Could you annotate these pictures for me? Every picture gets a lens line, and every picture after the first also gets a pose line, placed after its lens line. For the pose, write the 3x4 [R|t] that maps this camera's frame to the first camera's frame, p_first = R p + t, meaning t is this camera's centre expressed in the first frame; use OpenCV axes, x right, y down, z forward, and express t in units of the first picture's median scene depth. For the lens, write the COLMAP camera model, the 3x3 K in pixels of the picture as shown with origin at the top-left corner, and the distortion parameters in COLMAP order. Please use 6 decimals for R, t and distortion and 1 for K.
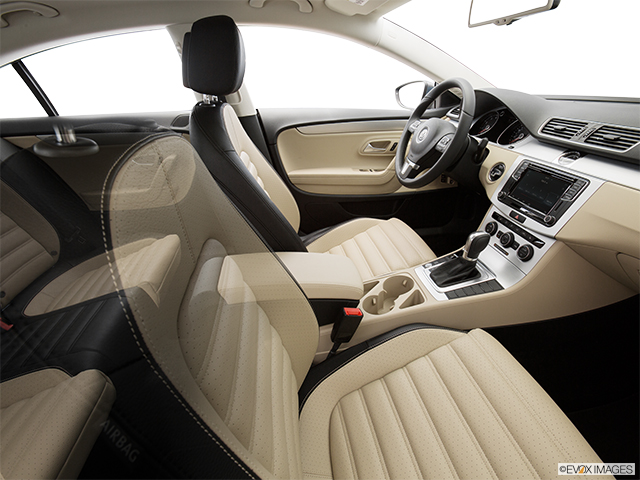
lens RADIAL K [[335.4, 0, 318.8], [0, 335.4, 230.5], [0, 0, 1]] dist [-0.066324, 0.034066]
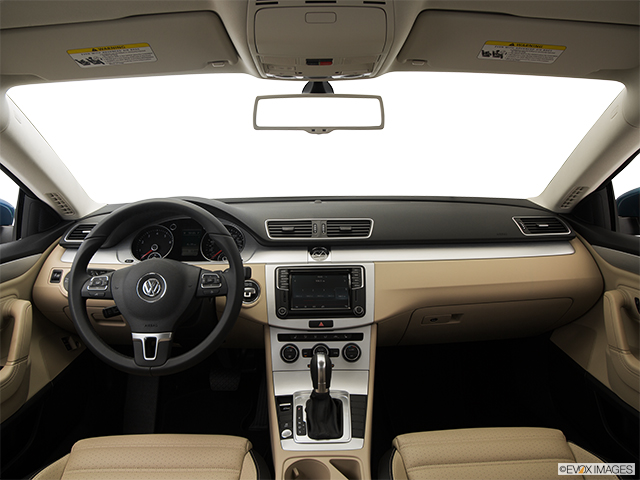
lens RADIAL K [[489.5, 0, 320.8], [0, 489.5, 231.6], [0, 0, 1]] dist [-0.131708, 0.083684]
pose [[0.111460, -0.114548, 0.987145, -0.705820], [0.424153, 0.903796, 0.056984, -0.356165], [-0.898705, 0.412349, 0.149323, 0.711982]]
